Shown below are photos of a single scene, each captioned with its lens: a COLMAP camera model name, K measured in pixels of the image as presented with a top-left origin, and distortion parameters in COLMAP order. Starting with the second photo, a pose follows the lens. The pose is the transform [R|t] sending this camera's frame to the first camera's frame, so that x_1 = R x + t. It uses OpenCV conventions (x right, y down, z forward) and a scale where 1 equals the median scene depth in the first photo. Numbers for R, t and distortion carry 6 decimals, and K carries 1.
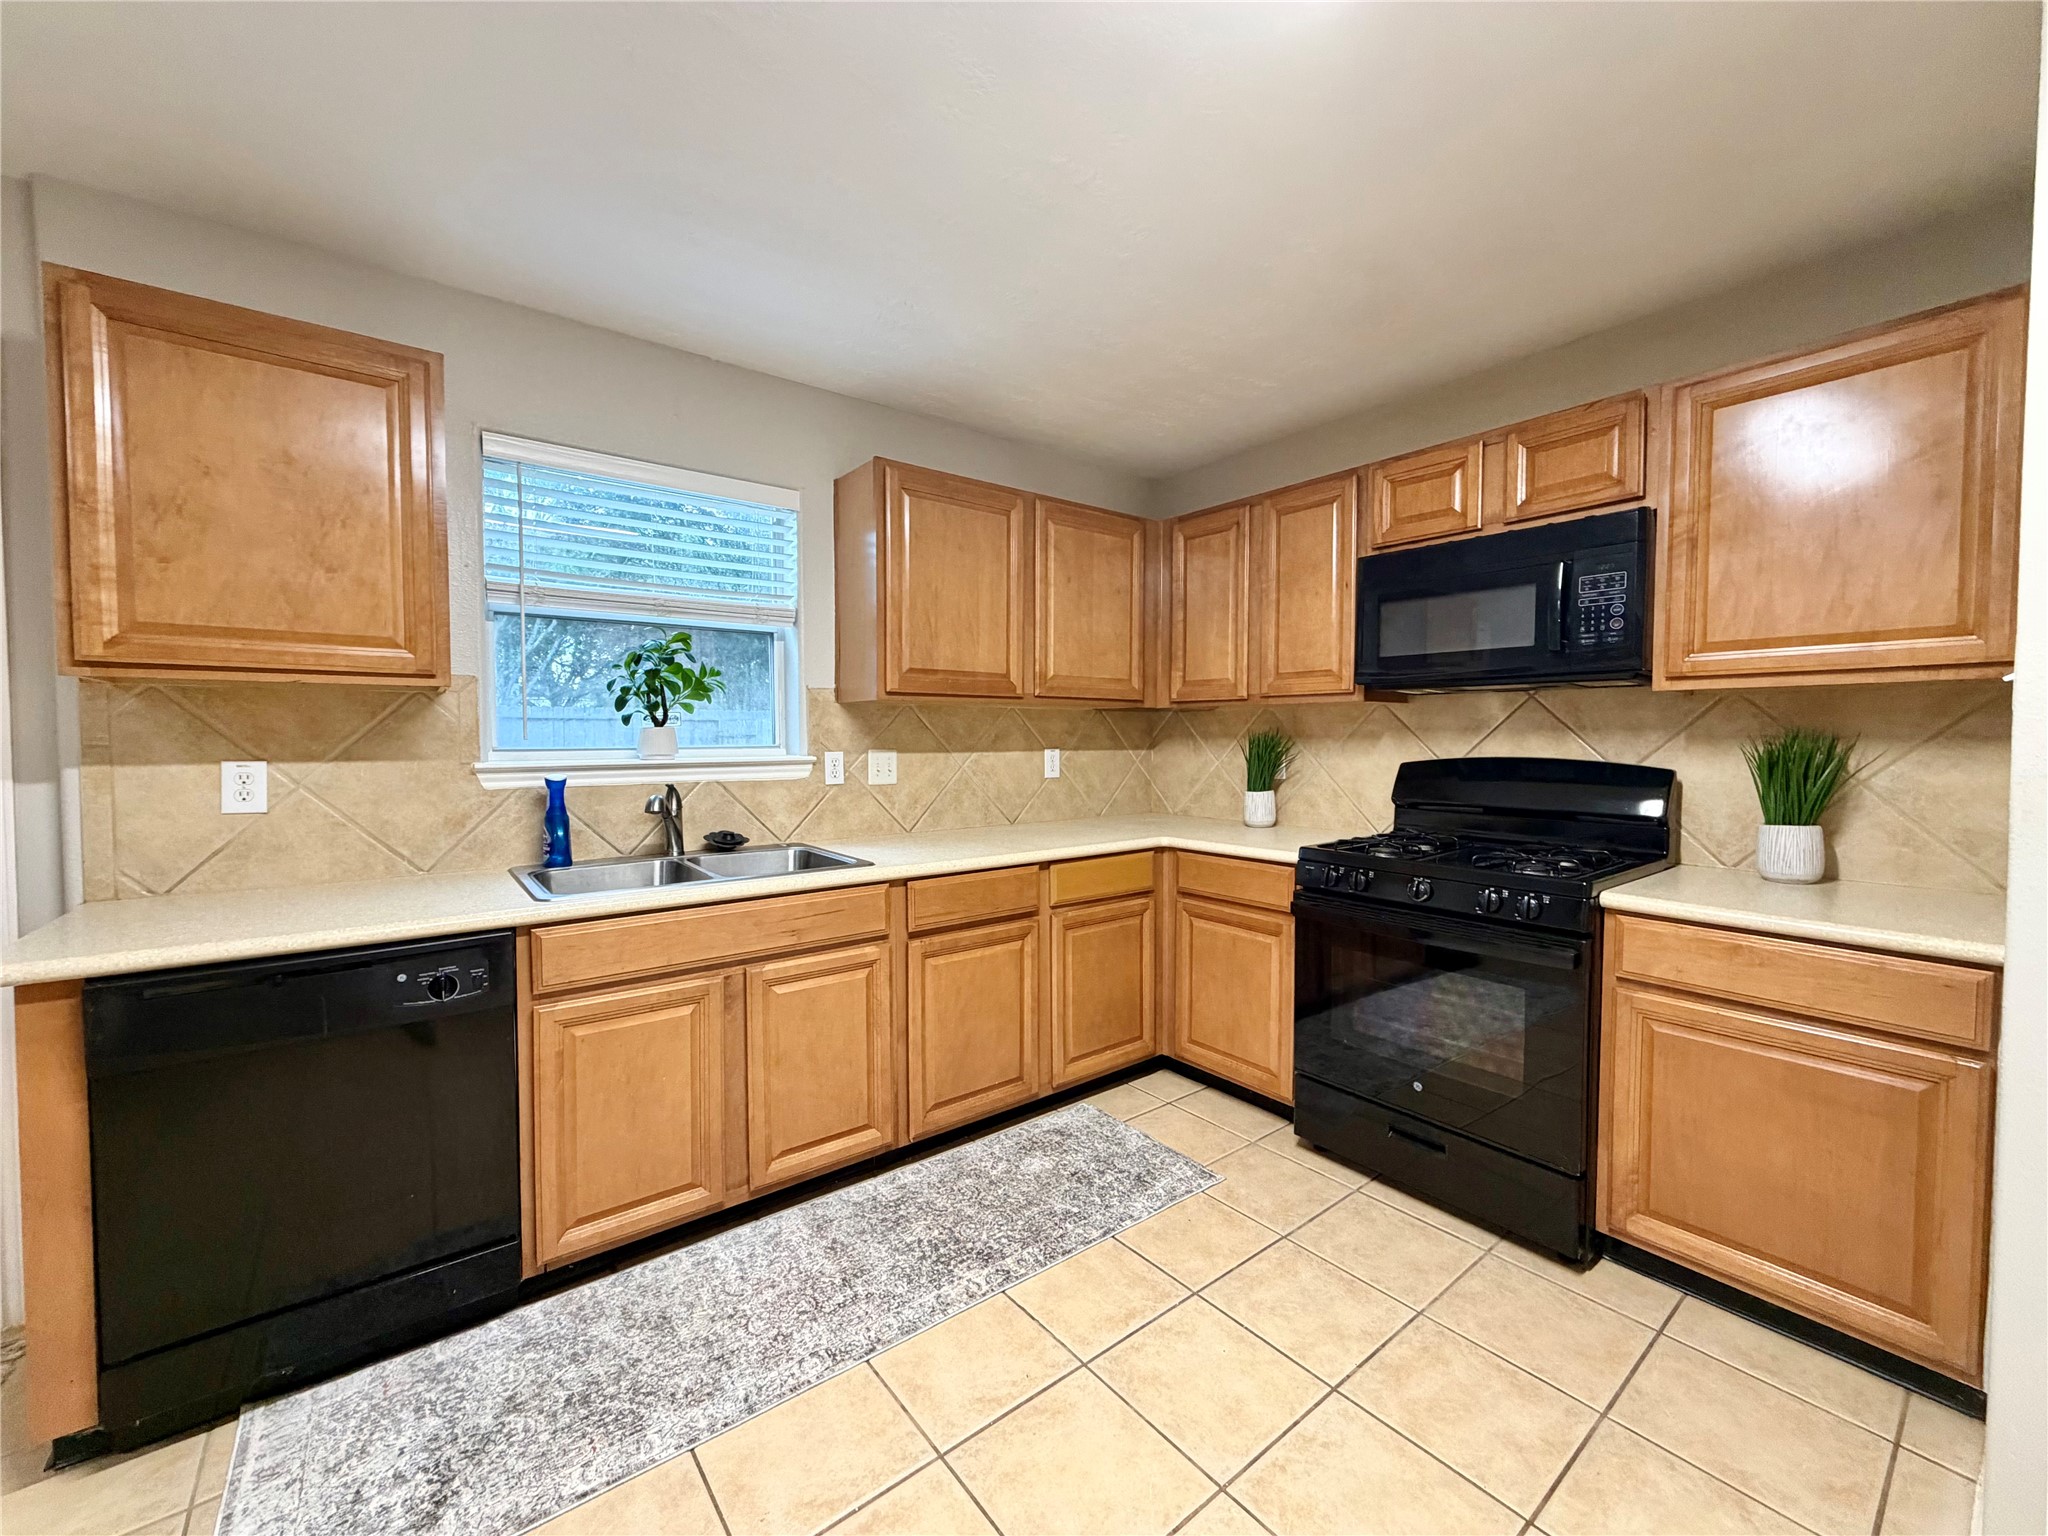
lens RADIAL K [[814.8, 0, 1015.2], [0, 814.8, 766.5], [0, 0, 1]] dist [0.000384, 0.000125]
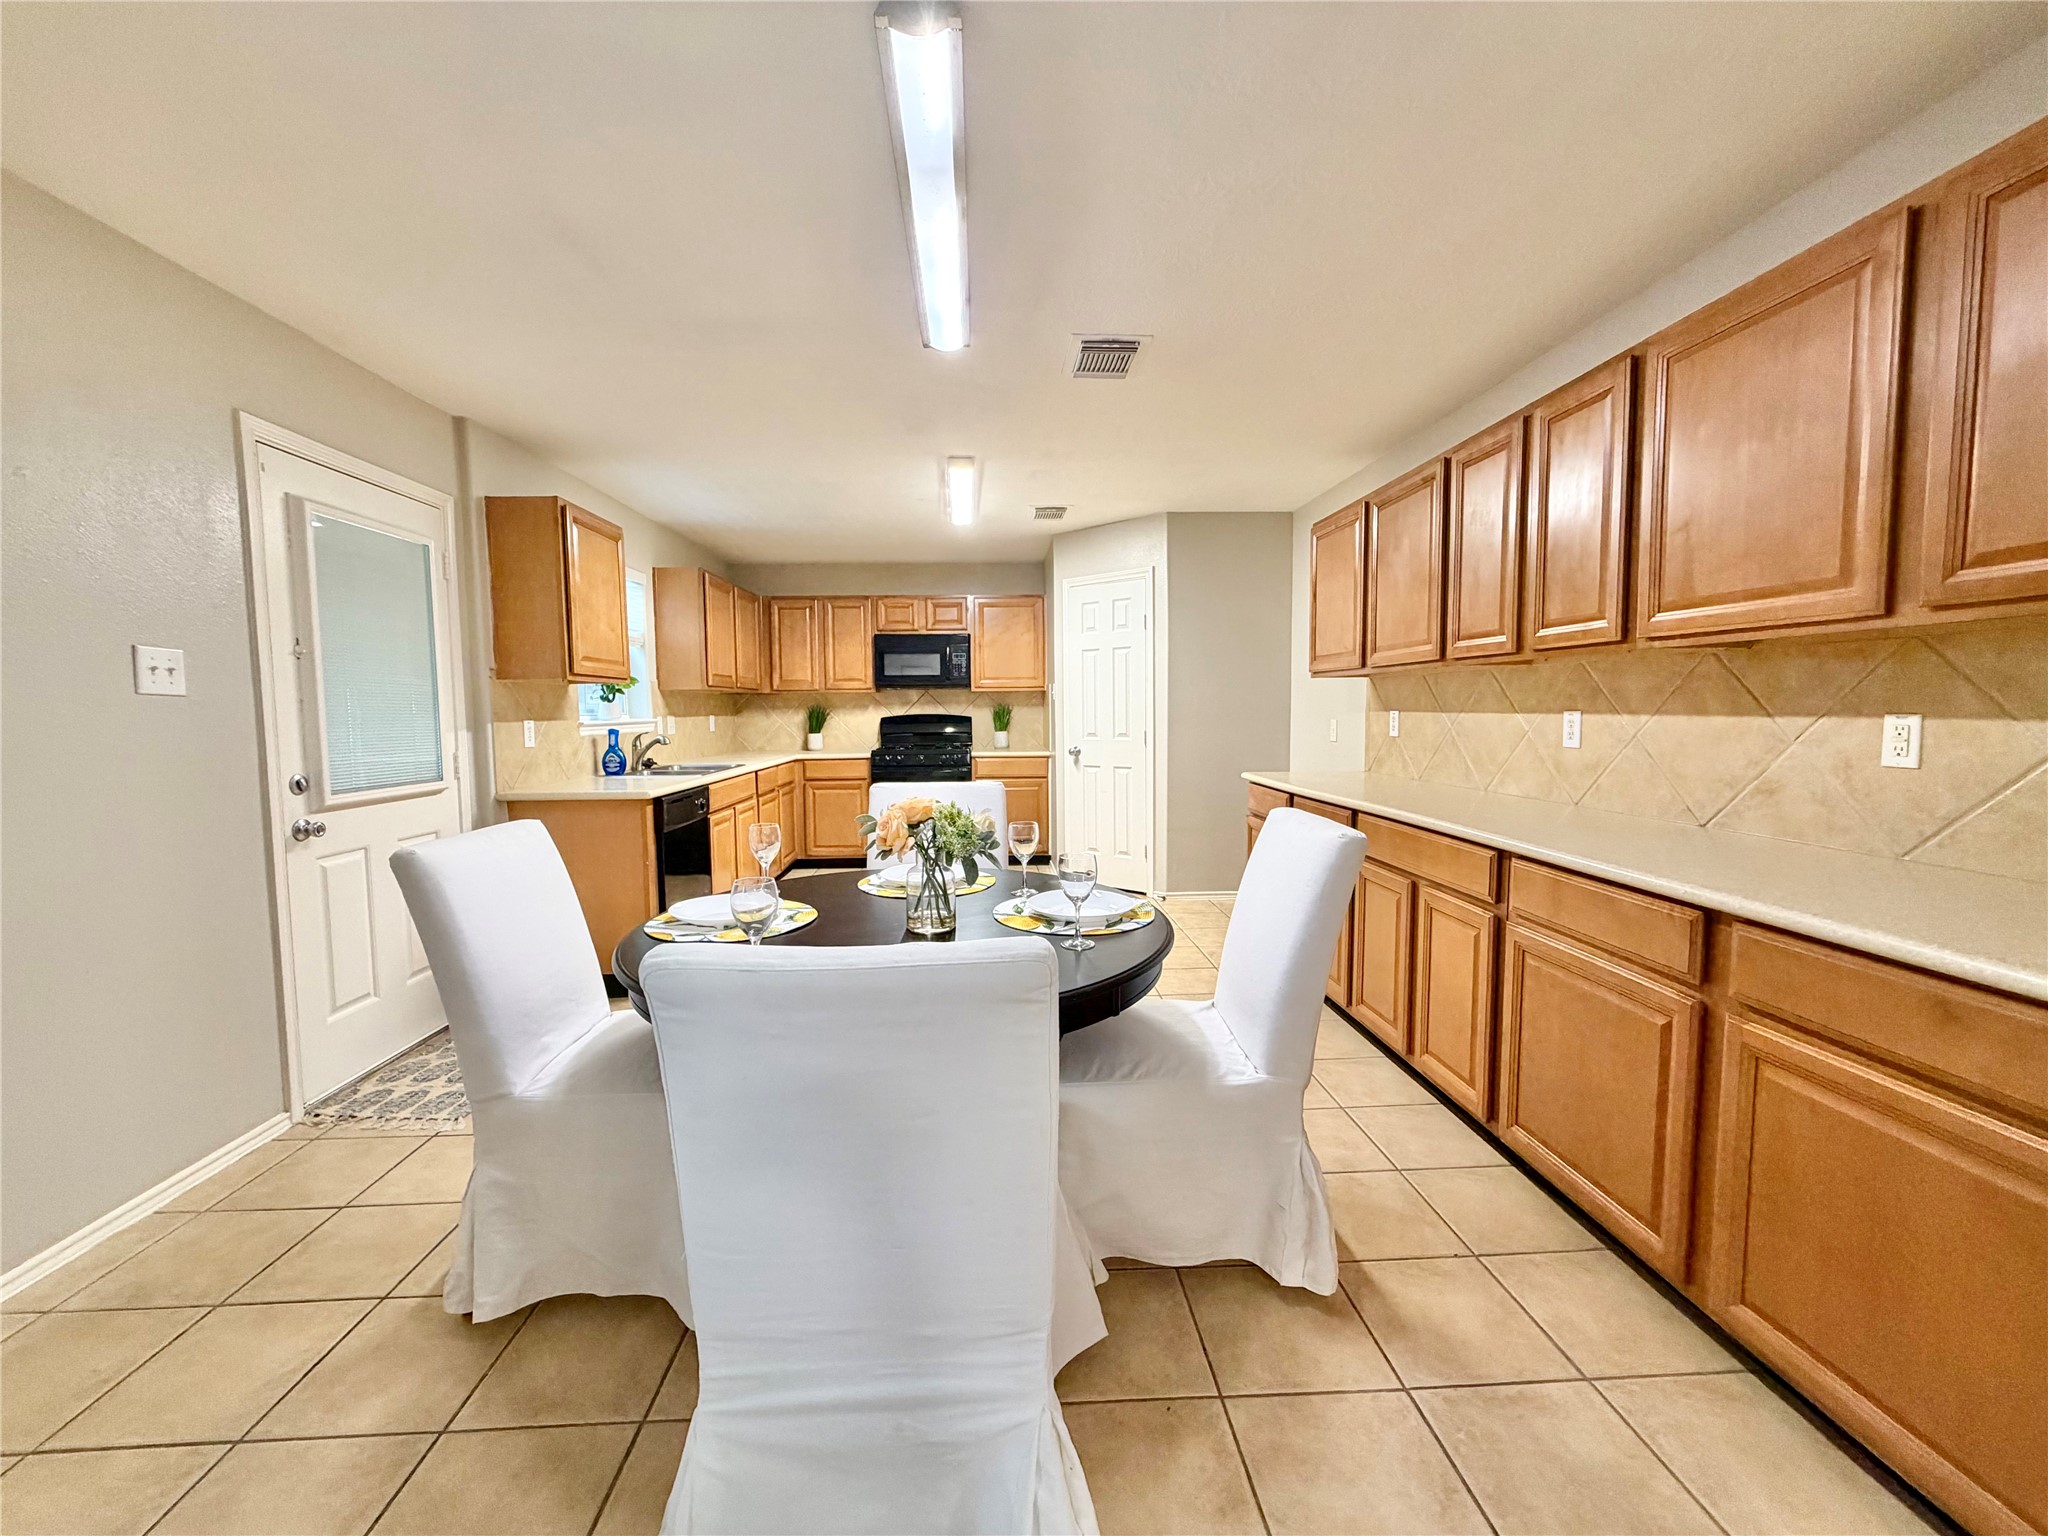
lens RADIAL K [[814.8, 0, 1015.2], [0, 814.8, 766.5], [0, 0, 1]] dist [0.000384, 0.000125]
pose [[0.580109, -0.063517, 0.812059, -1.591488], [0.041089, 0.997968, 0.048705, 0.048241], [-0.813502, 0.005112, 0.581540, -0.910945]]
